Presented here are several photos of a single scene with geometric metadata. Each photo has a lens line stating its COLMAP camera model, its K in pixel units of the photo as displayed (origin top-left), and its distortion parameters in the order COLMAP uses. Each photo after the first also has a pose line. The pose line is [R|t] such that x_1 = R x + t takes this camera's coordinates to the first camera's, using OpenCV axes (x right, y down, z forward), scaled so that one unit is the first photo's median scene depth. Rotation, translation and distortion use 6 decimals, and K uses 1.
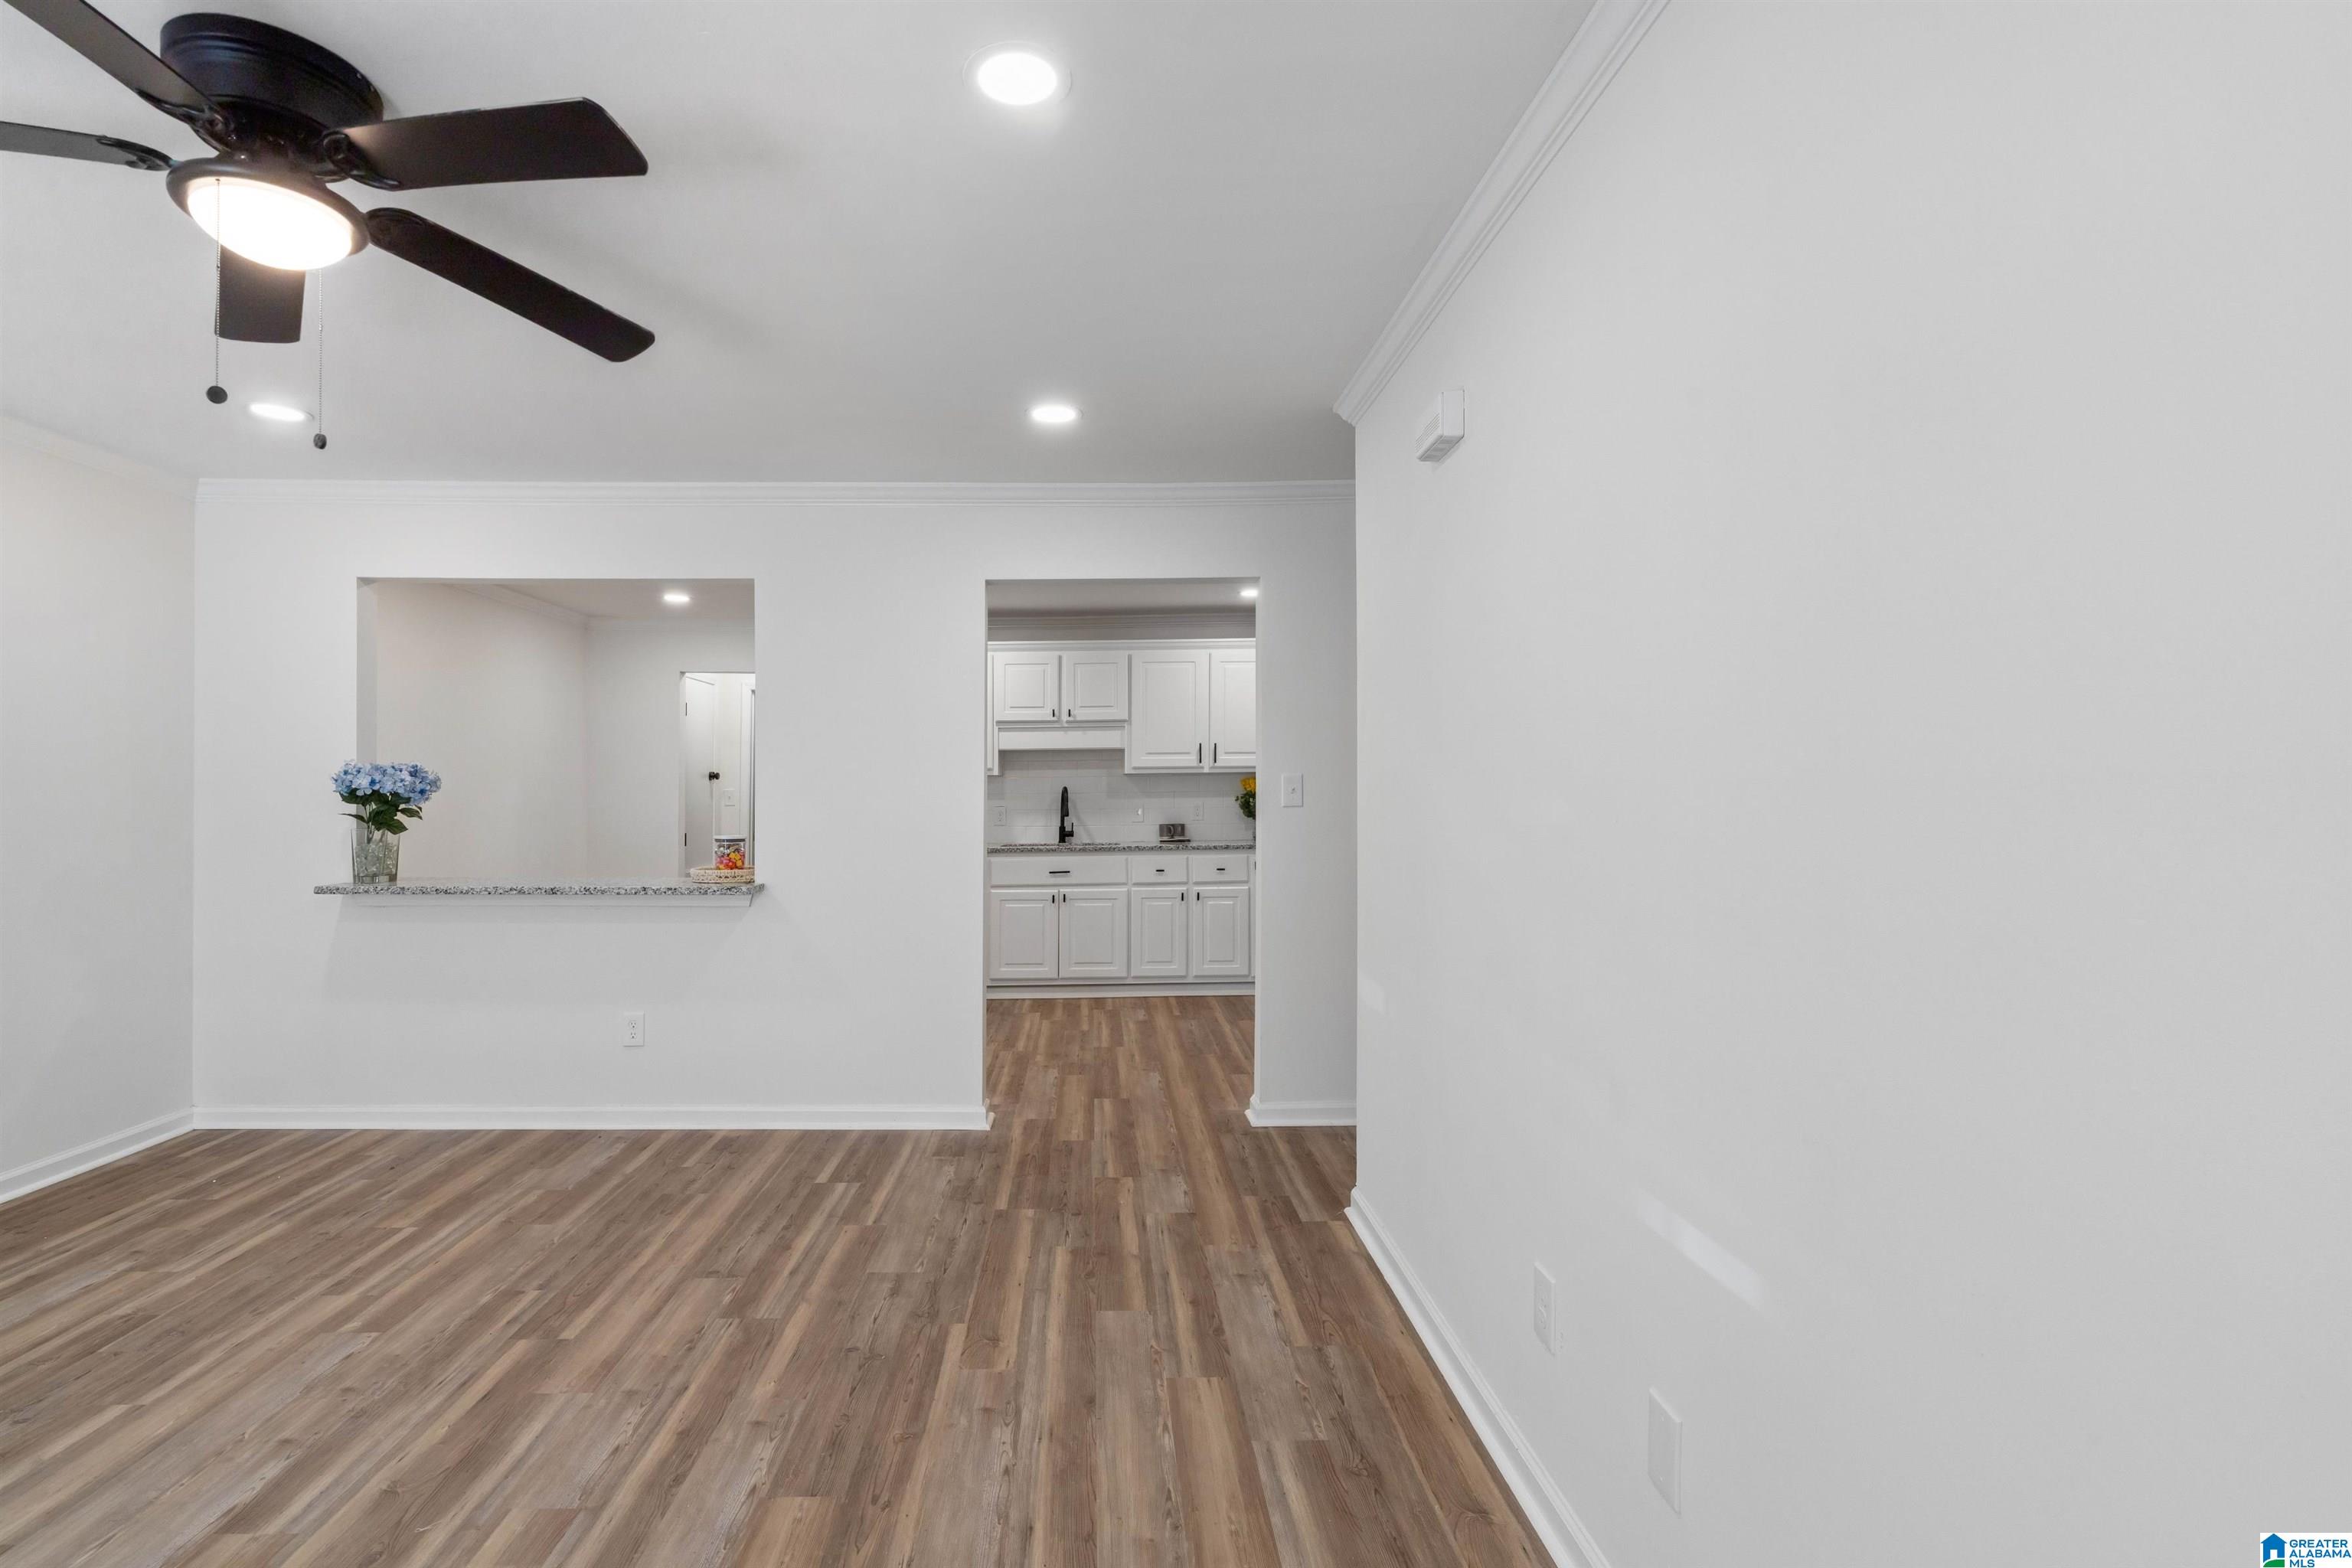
lens RADIAL K [[1088.2, 0, 1099.9], [0, 1088.2, 788.1], [0, 0, 1]] dist [-0.001690, 0.000951]
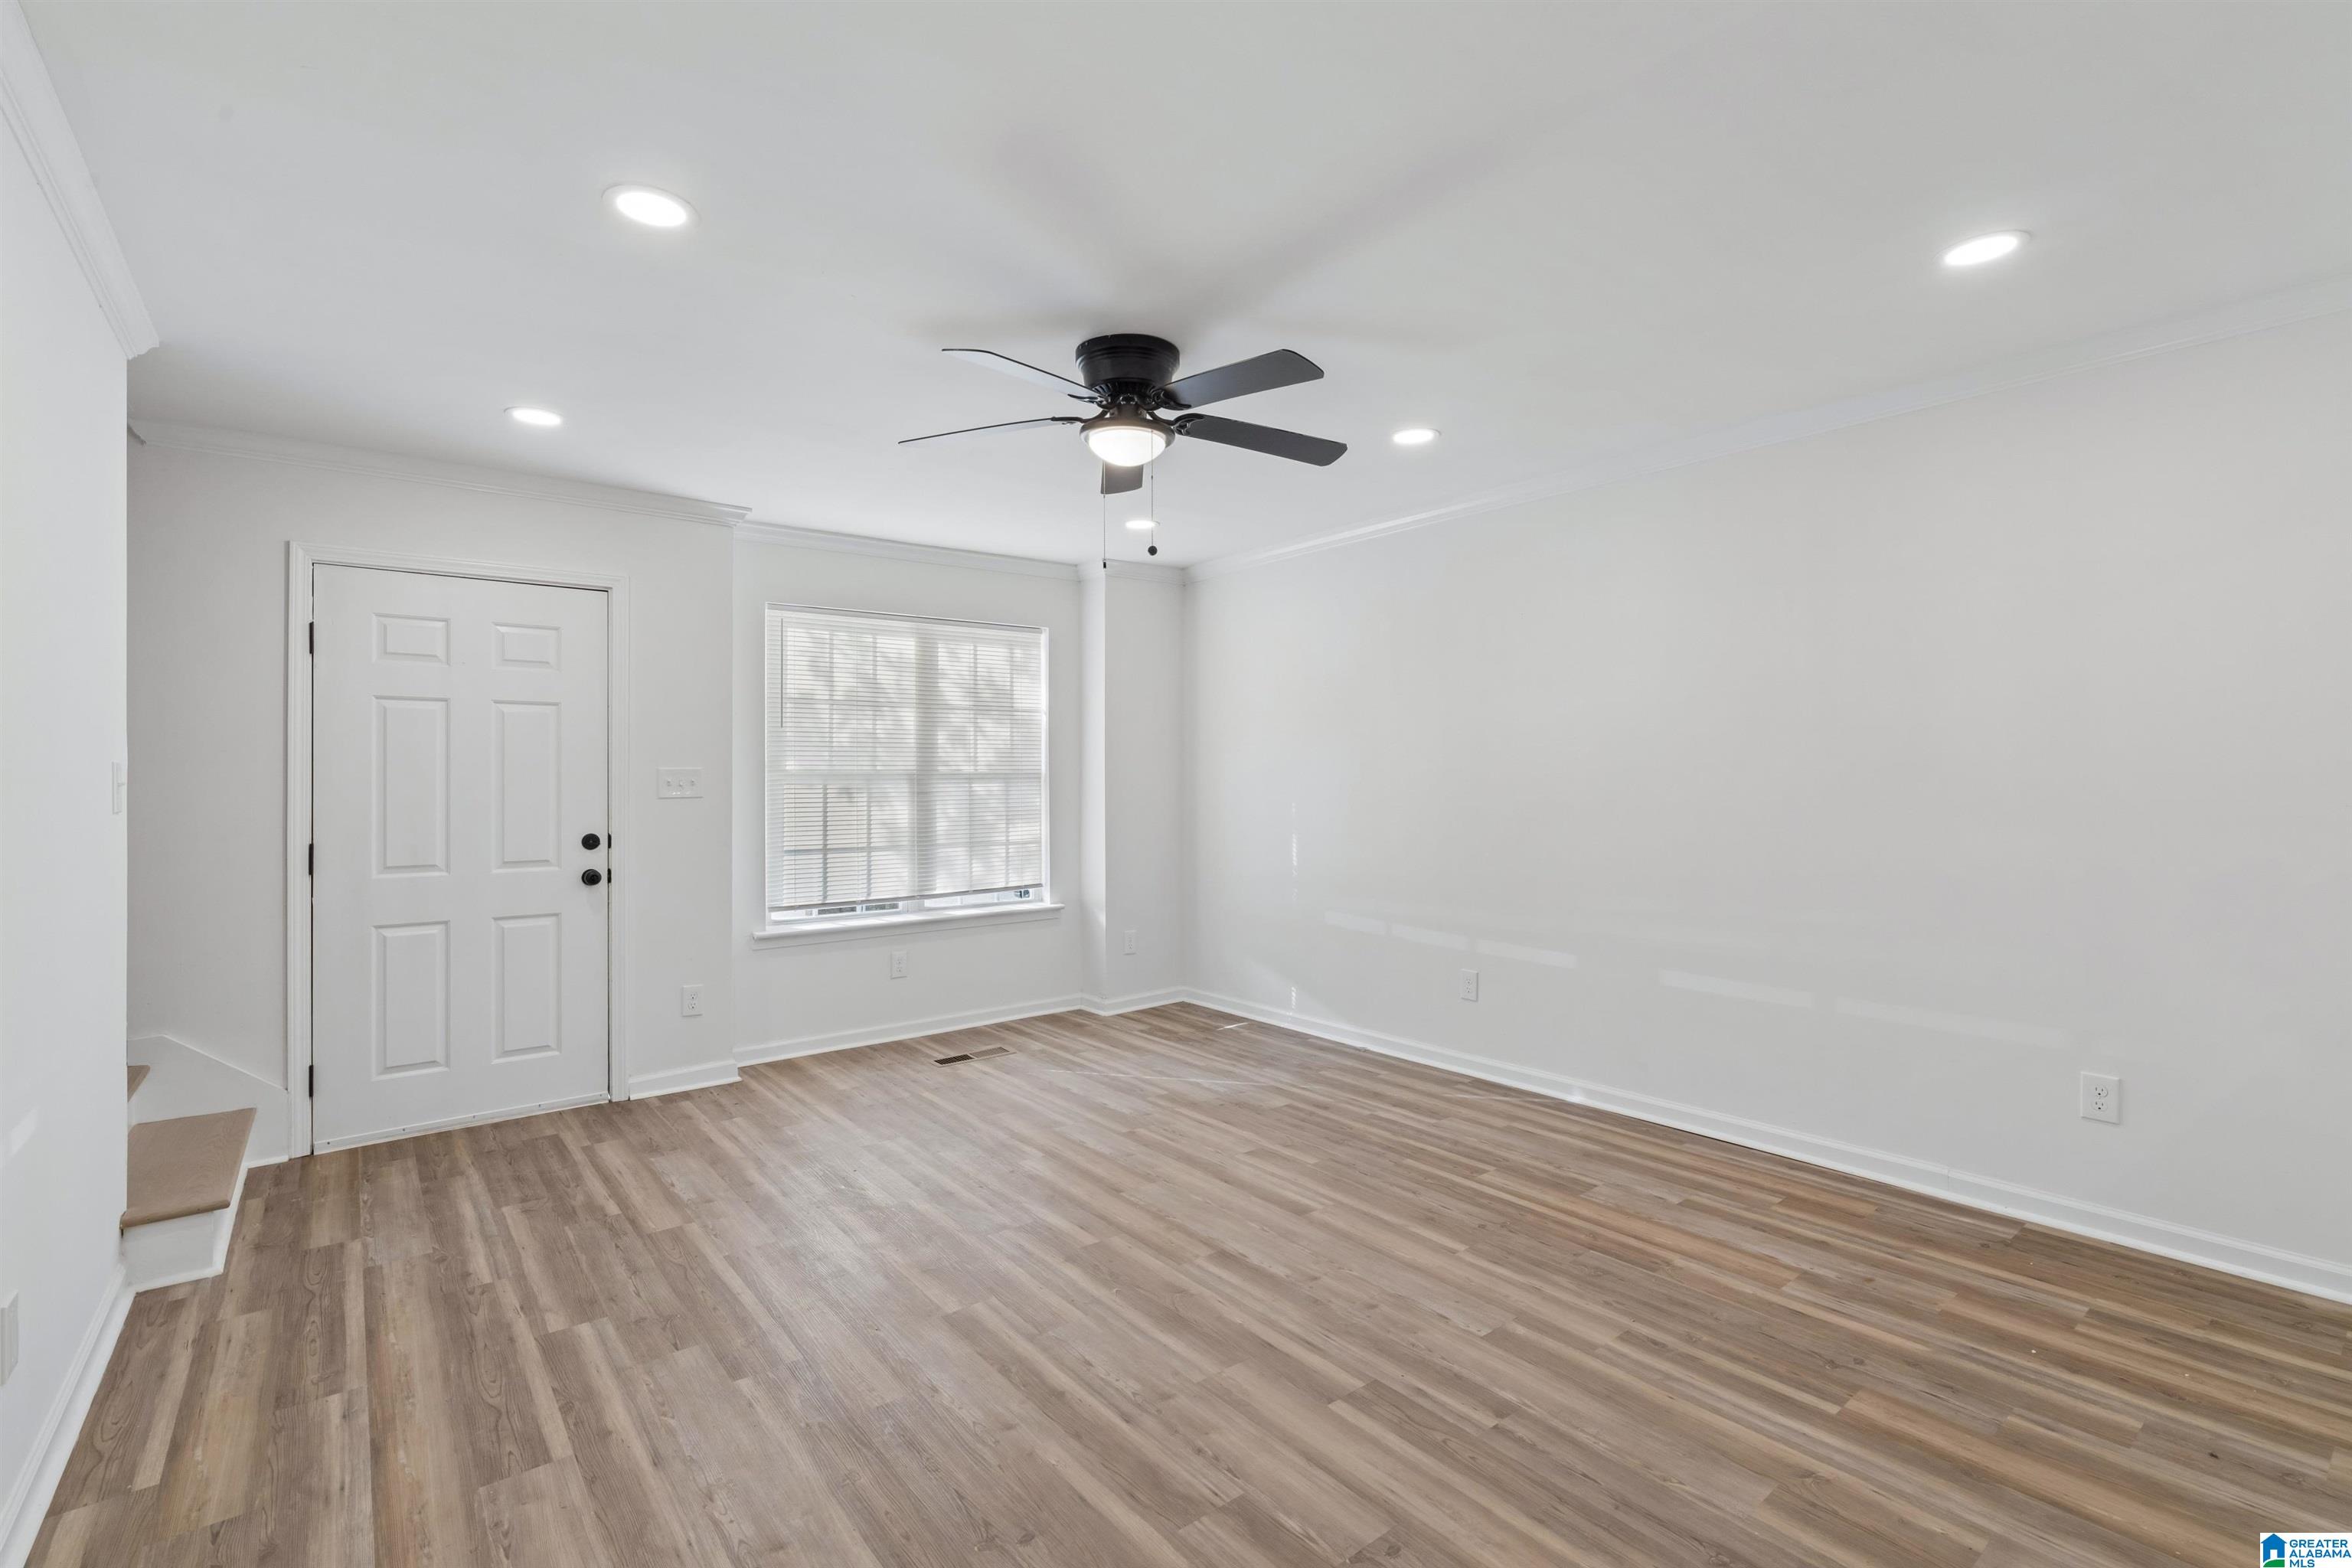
lens RADIAL K [[1059.9, 0, 1179.8], [0, 1059.9, 775.5], [0, 0, 1]] dist [-0.002055, 0.000361]
pose [[-0.786535, 0.007675, -0.617498, 0.098871], [0.009952, 0.999950, -0.000248, 0.000756], [0.617466, -0.006340, -0.786572, 1.244719]]
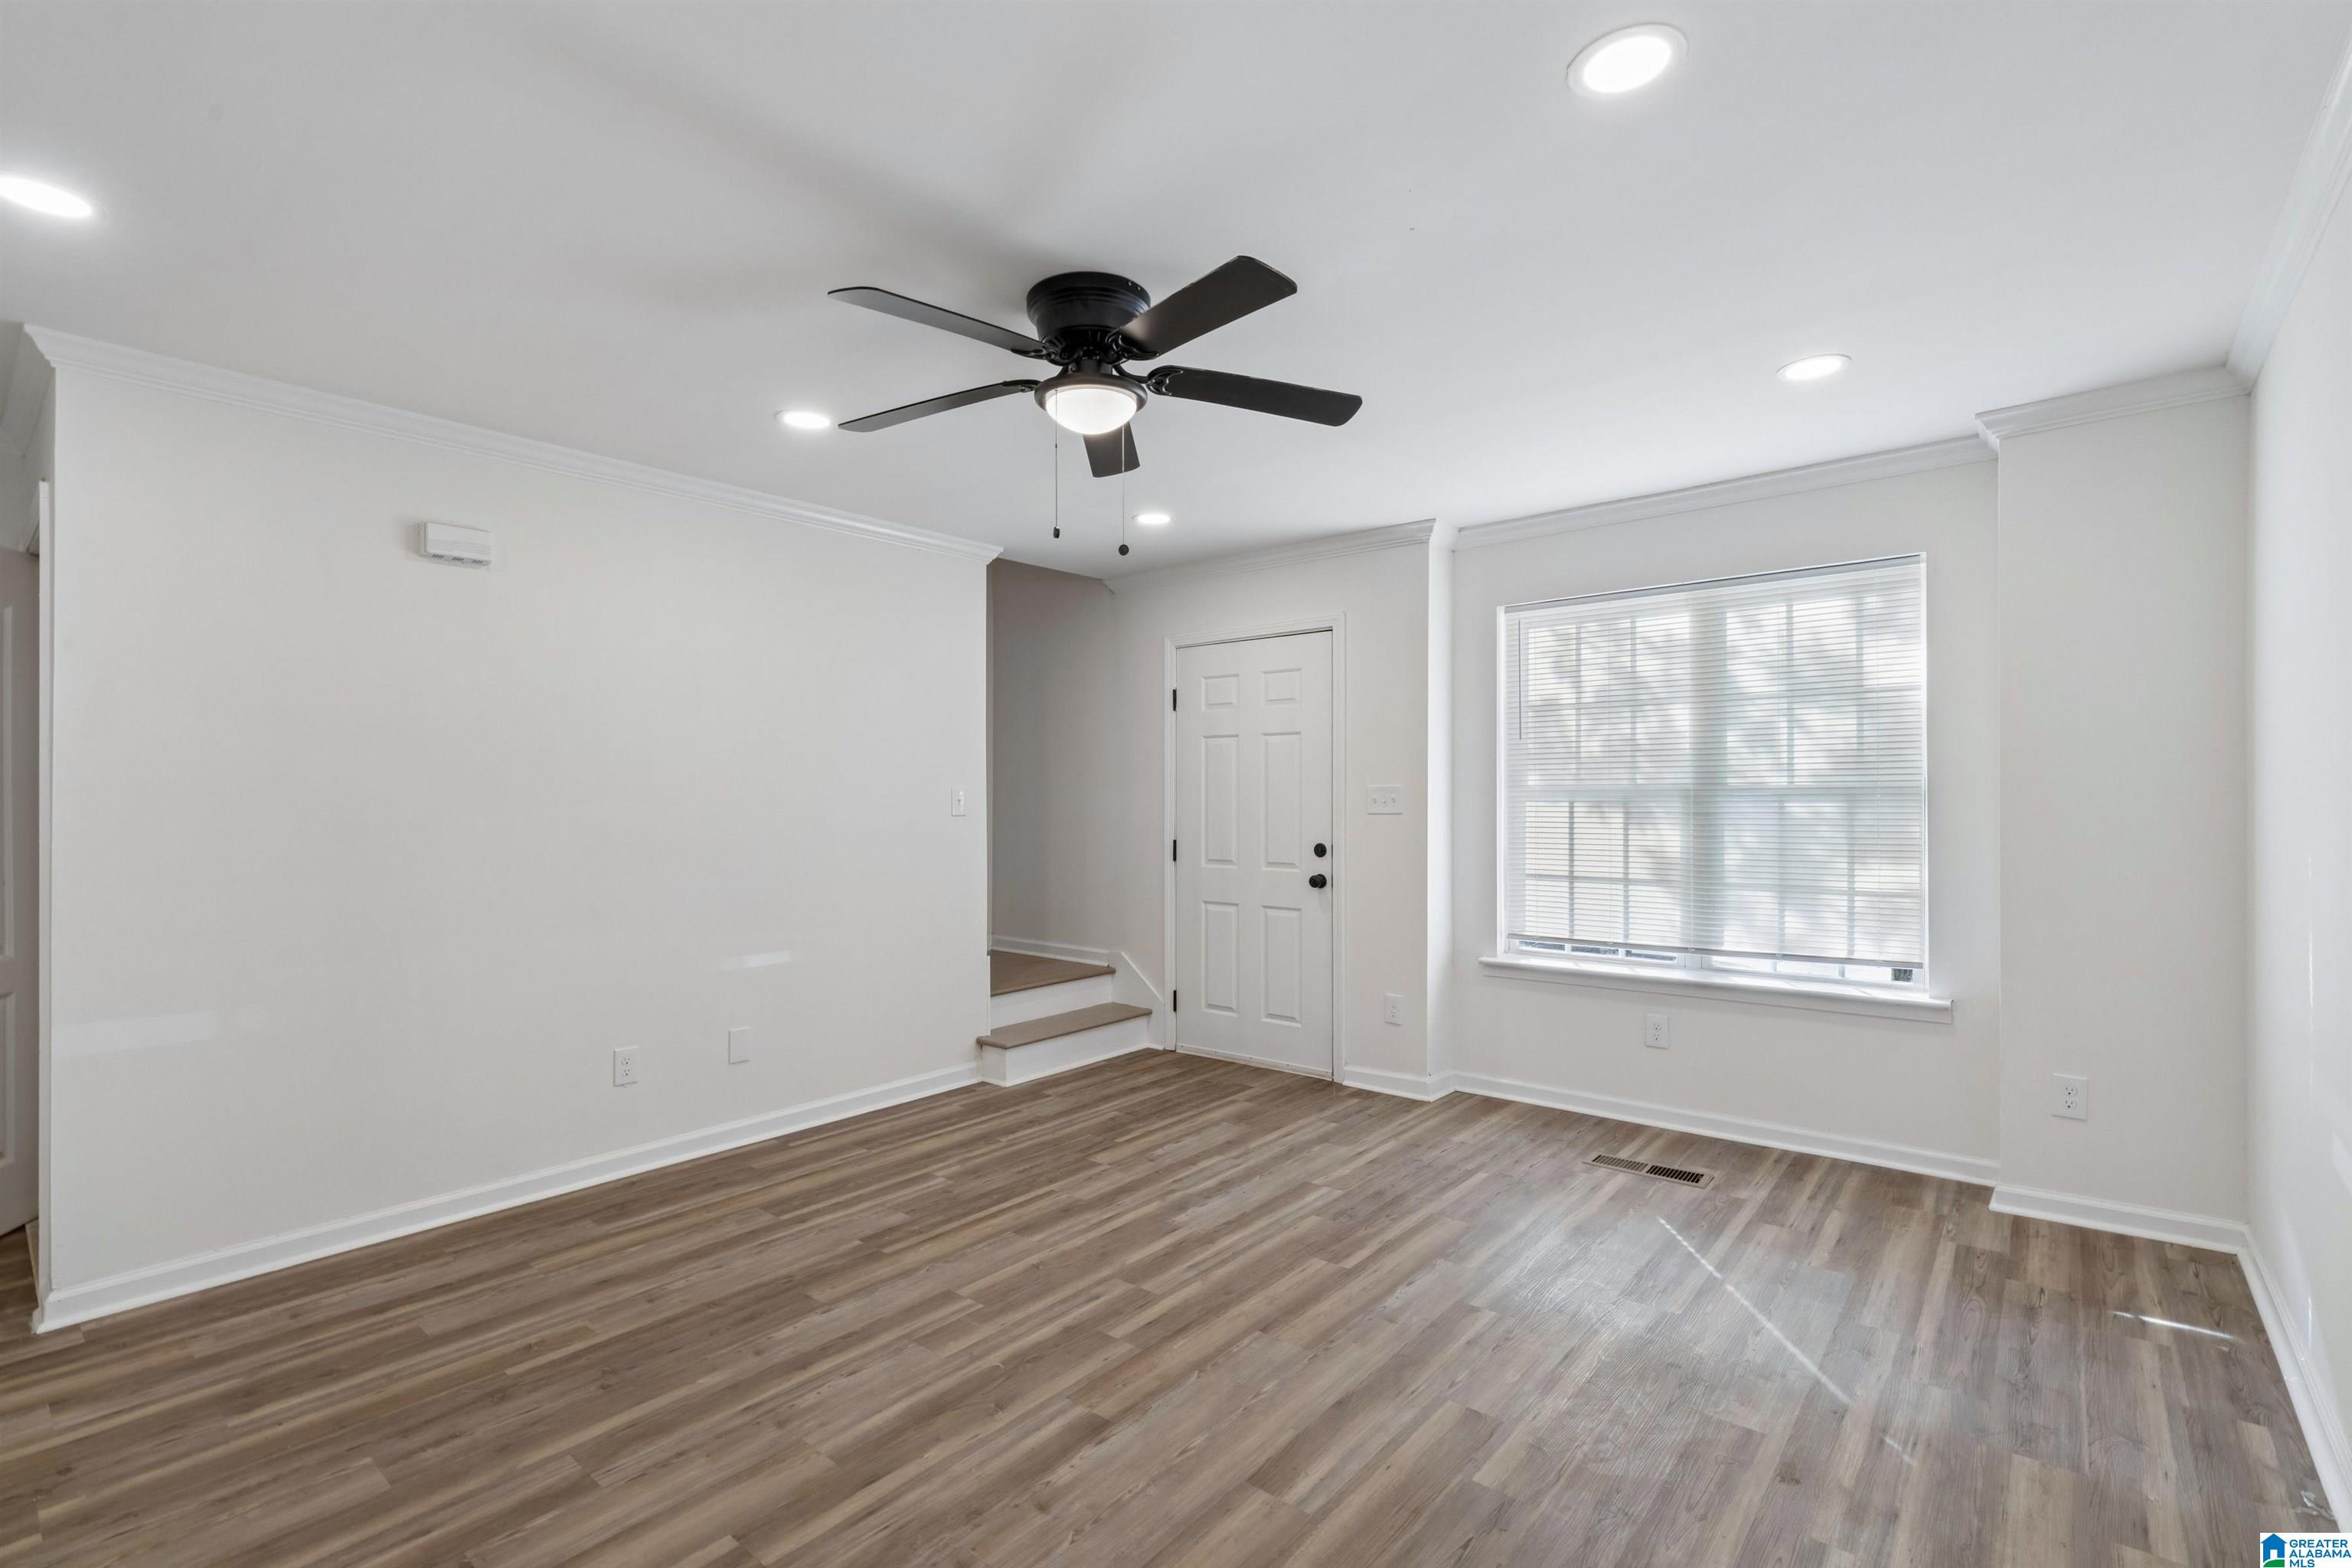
lens RADIAL K [[1064.0, 0, 1177.8], [0, 1064.0, 790.3], [0, 0, 1]] dist [-0.002807, 0.000056]
pose [[-0.760649, 0.013024, 0.649033, -0.936811], [0.008748, 0.999914, -0.009812, 0.002695], [-0.649105, -0.001786, -0.760697, 1.057294]]
